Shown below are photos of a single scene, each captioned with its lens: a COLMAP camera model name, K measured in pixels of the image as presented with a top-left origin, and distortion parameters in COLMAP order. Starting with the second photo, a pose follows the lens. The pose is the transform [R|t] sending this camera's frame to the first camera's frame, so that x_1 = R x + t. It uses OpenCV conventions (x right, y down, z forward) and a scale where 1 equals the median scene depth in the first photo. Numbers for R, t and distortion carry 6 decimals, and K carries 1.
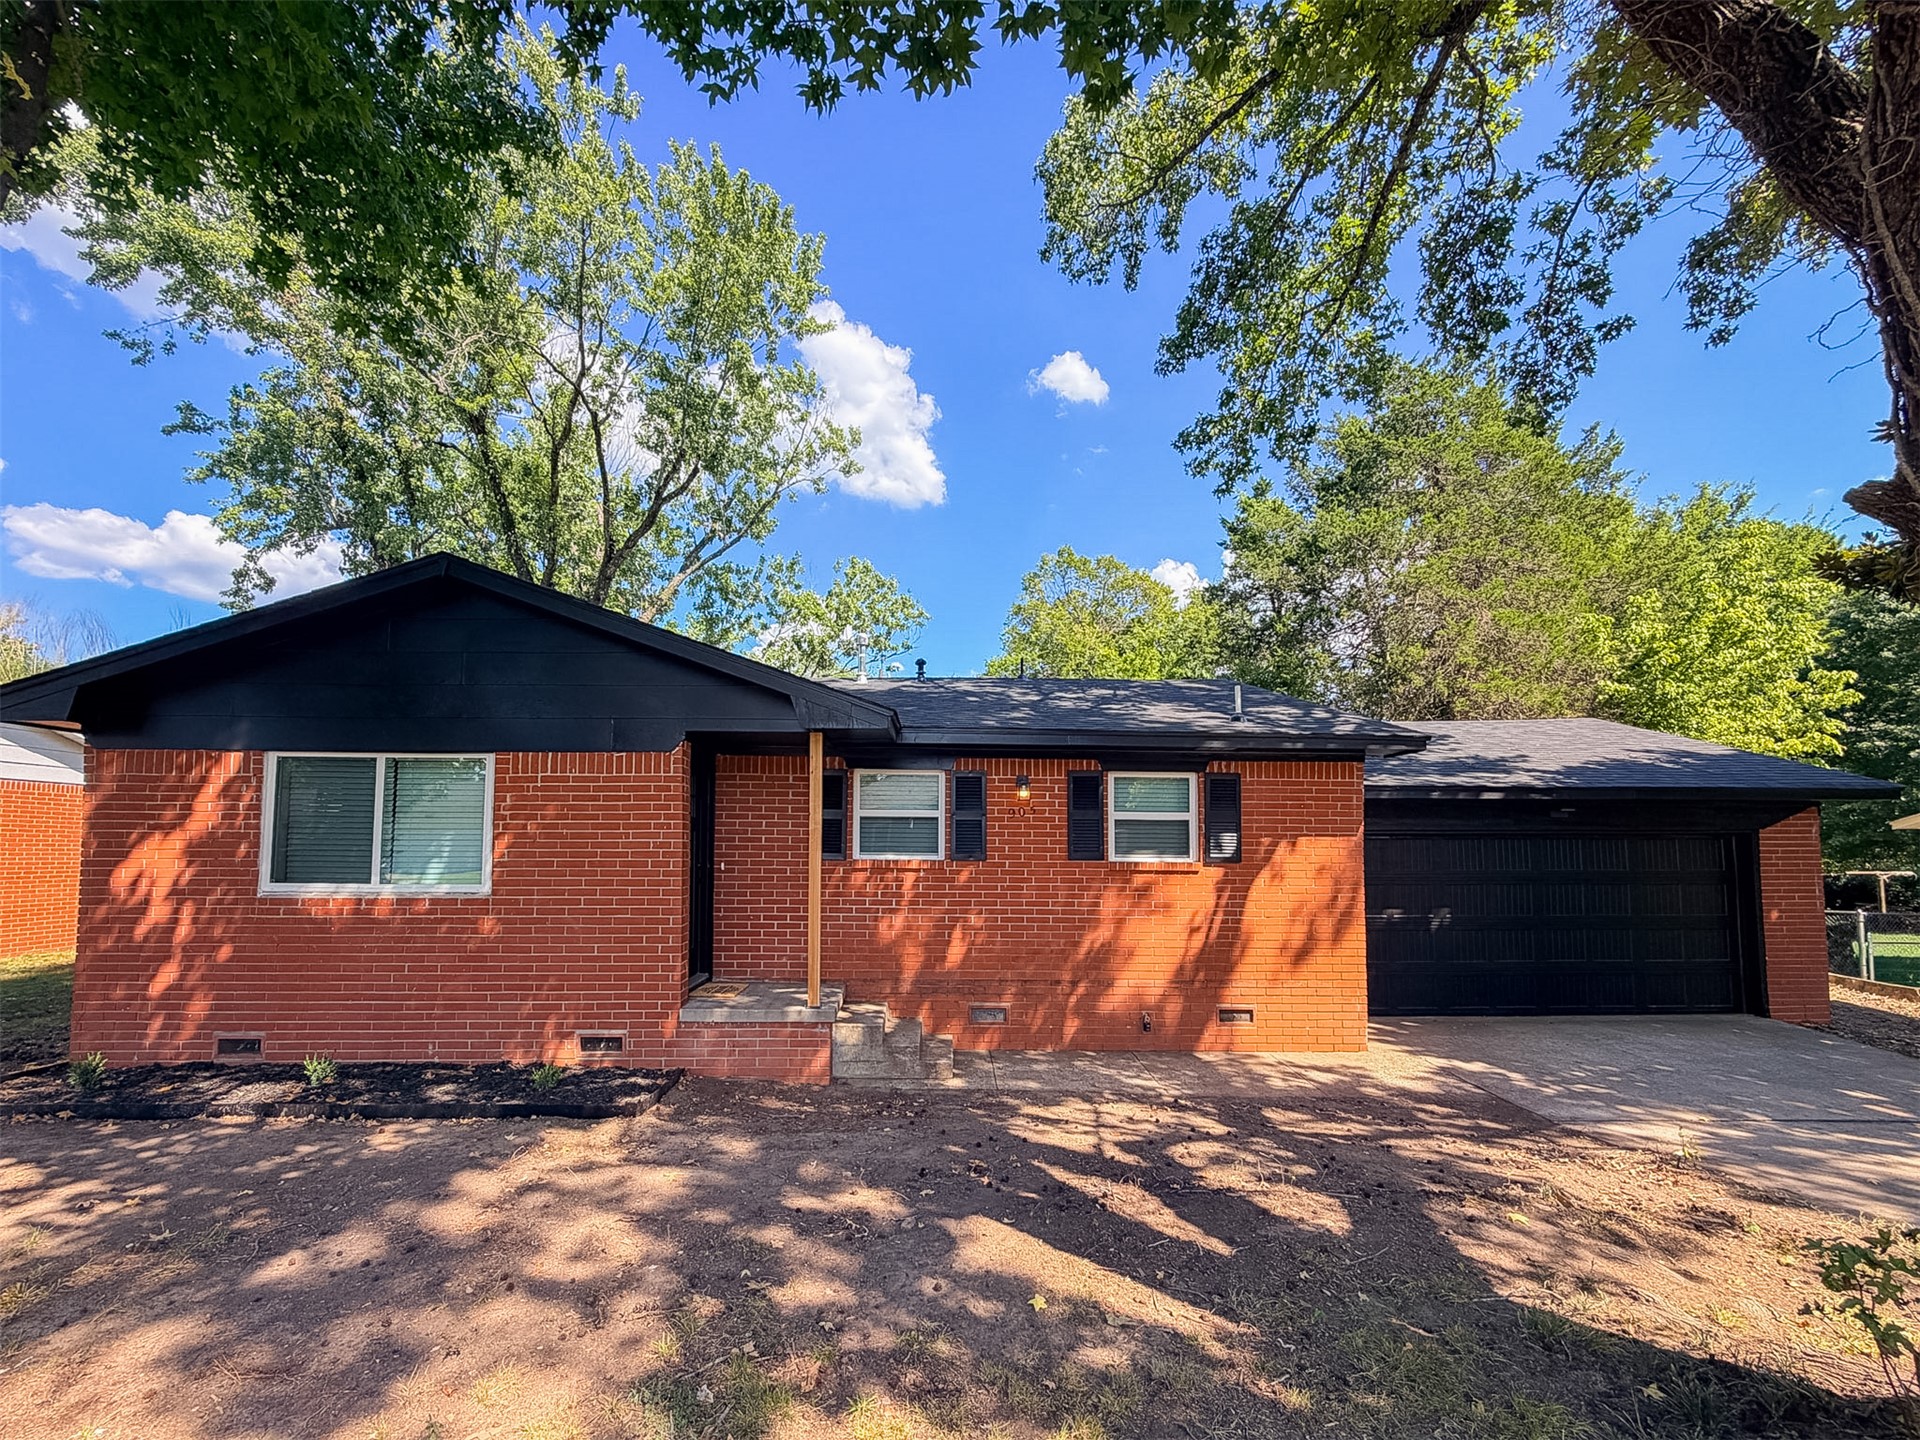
lens RADIAL K [[765.4, 0, 893.7], [0, 765.4, 793.0], [0, 0, 1]] dist [0.000628, 0.000046]
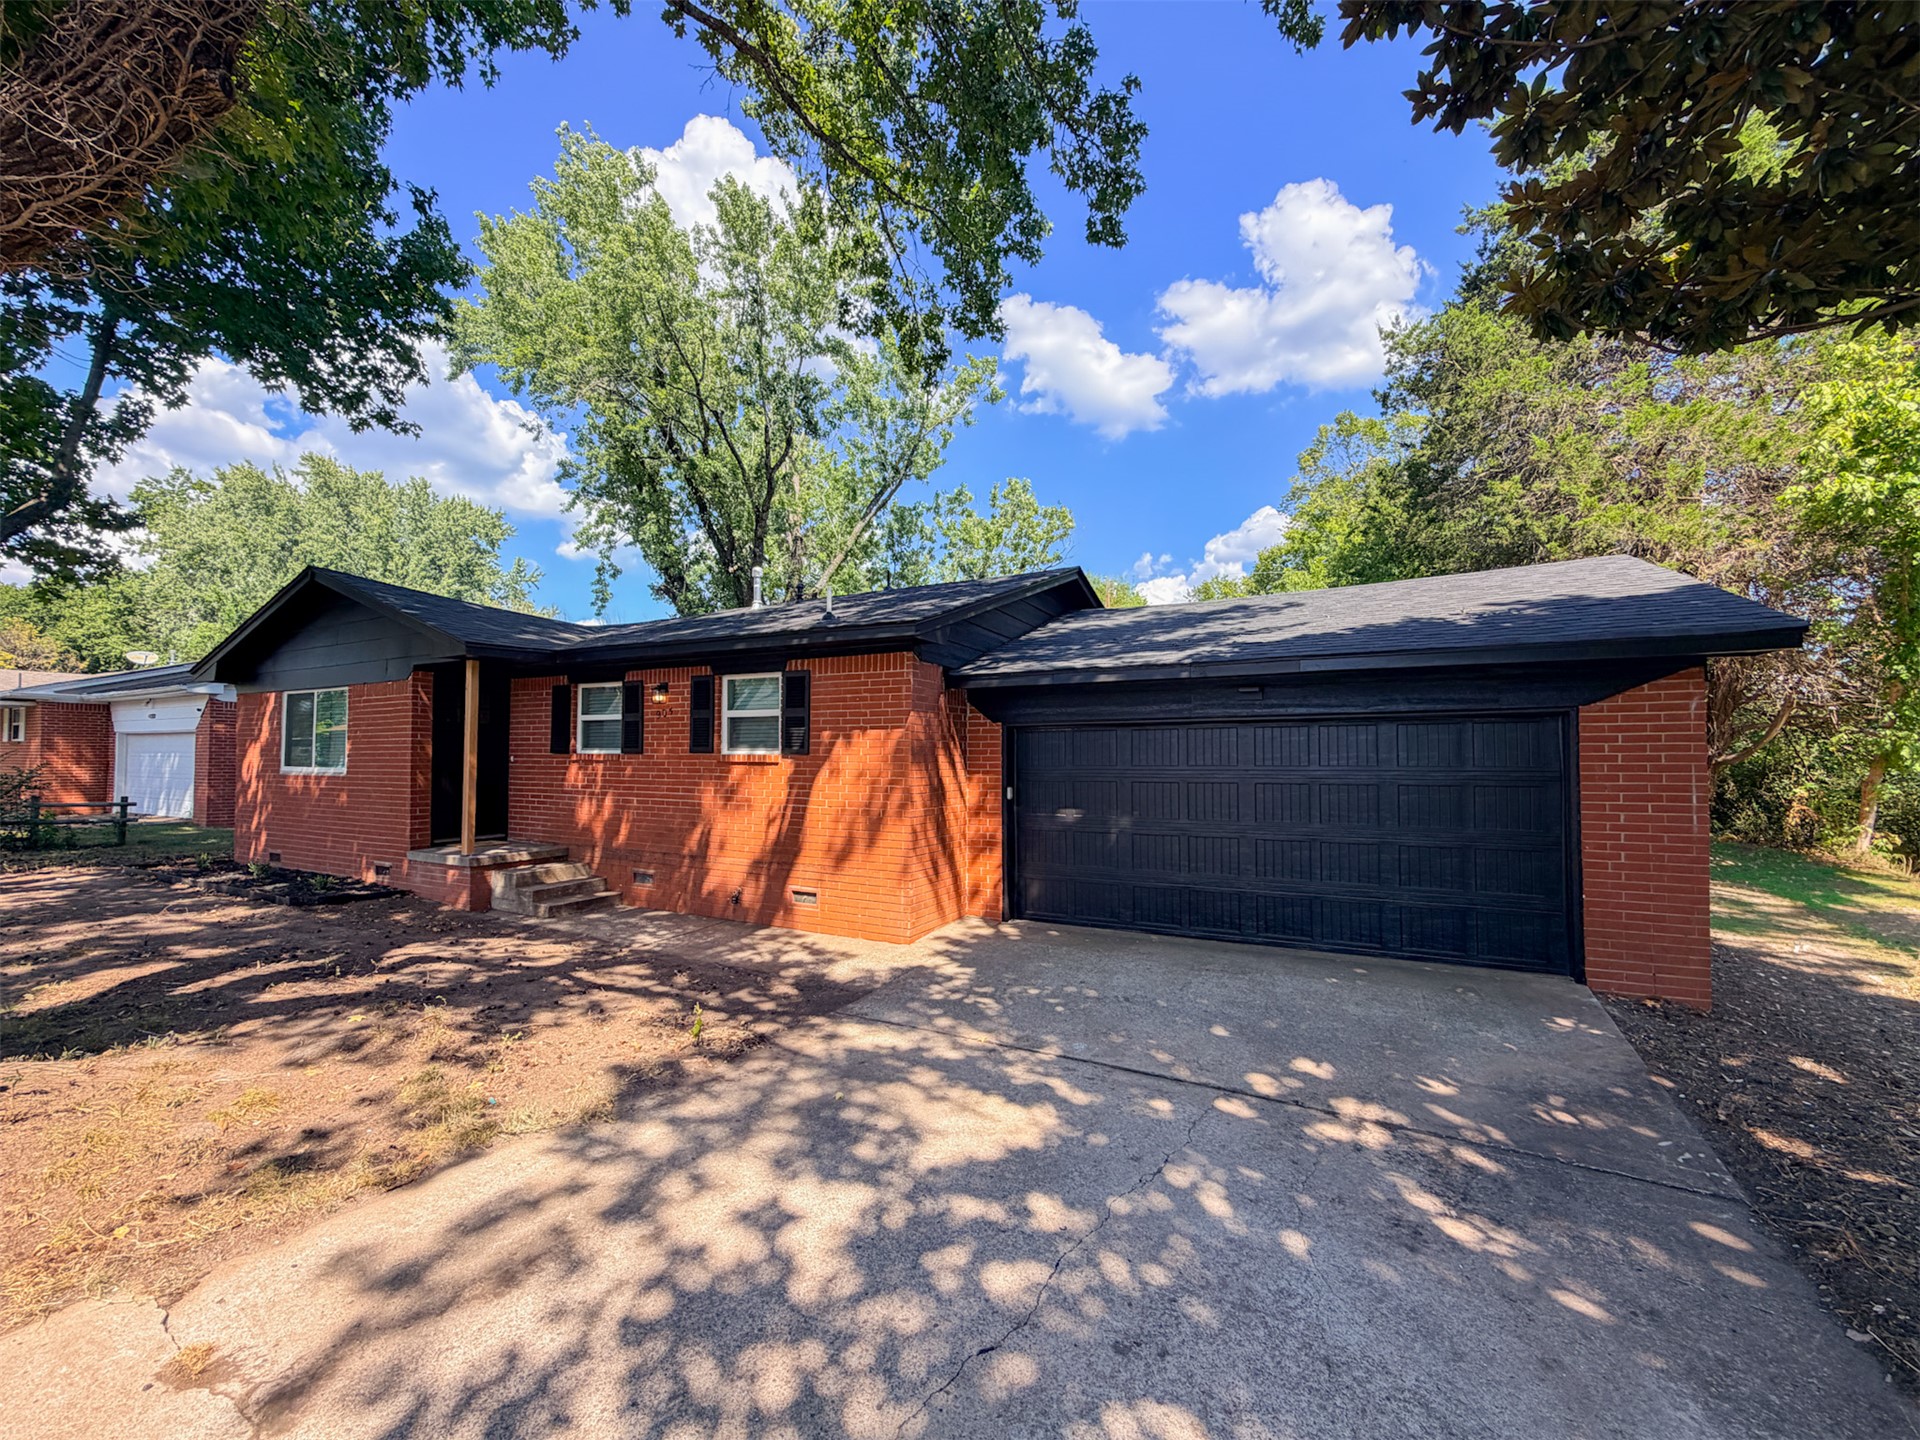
lens RADIAL K [[742.1, 0, 960.0], [0, 742.1, 720.0], [0, 0, 1]] dist [0.001311, 0.000158]
pose [[0.880803, -0.025882, -0.472774, 1.107305], [0.034470, 0.999361, 0.009509, 0.039978], [0.472226, -0.024672, 0.881132, 0.195611]]
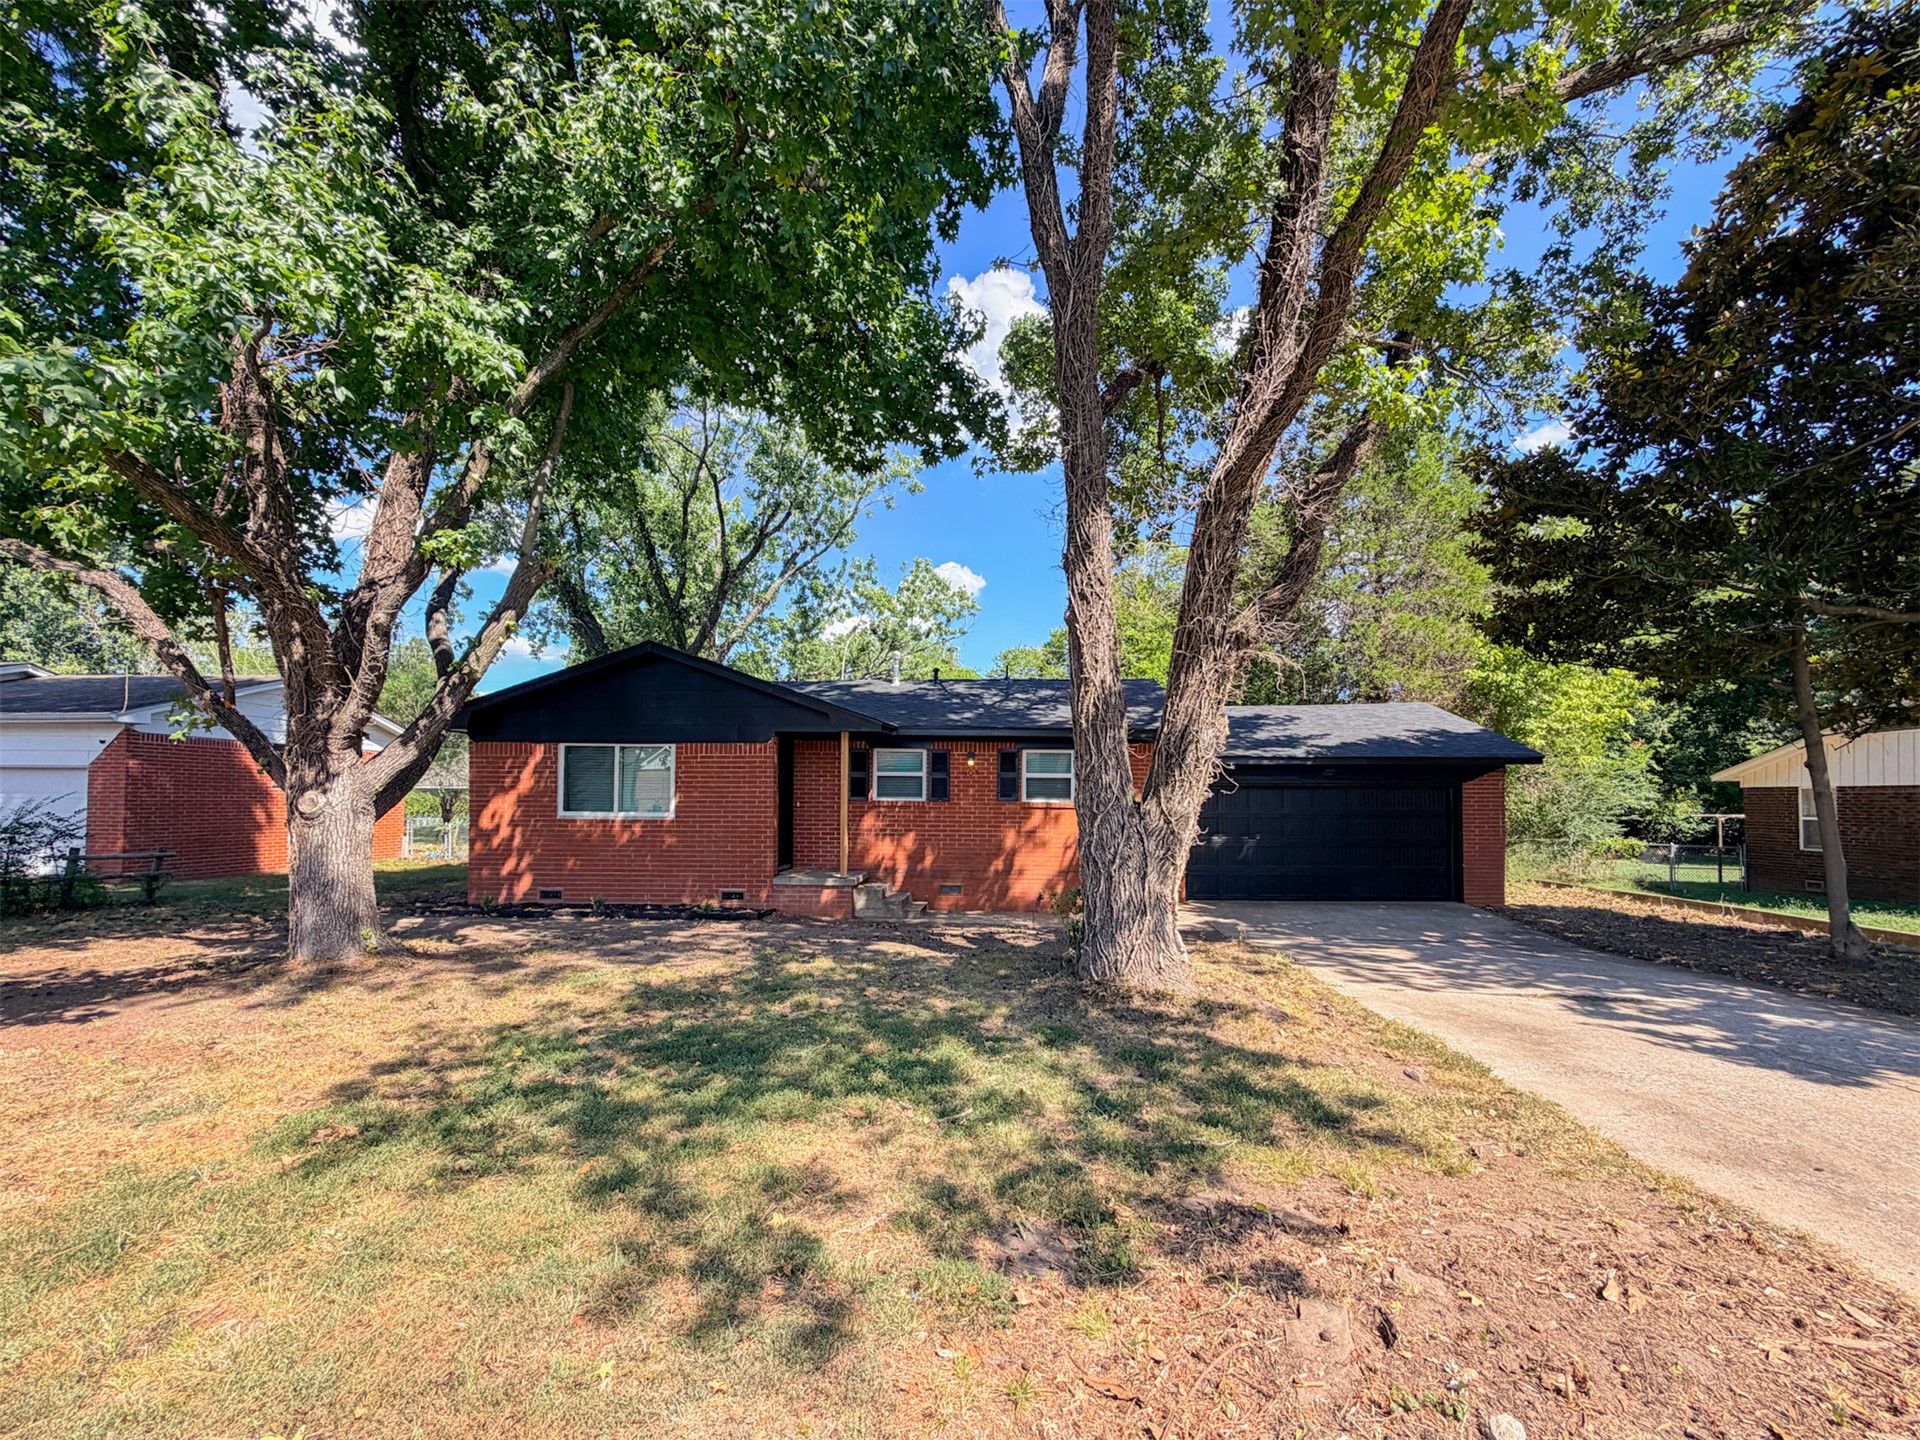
lens RADIAL K [[763.8, 0, 941.3], [0, 763.8, 771.3], [0, 0, 1]] dist [-0.000251, -0.000012]
pose [[0.997266, -0.000266, -0.073889, 0.225013], [0.002932, 0.999348, 0.035972, -0.040620], [0.073831, -0.036091, 0.996617, -0.692636]]
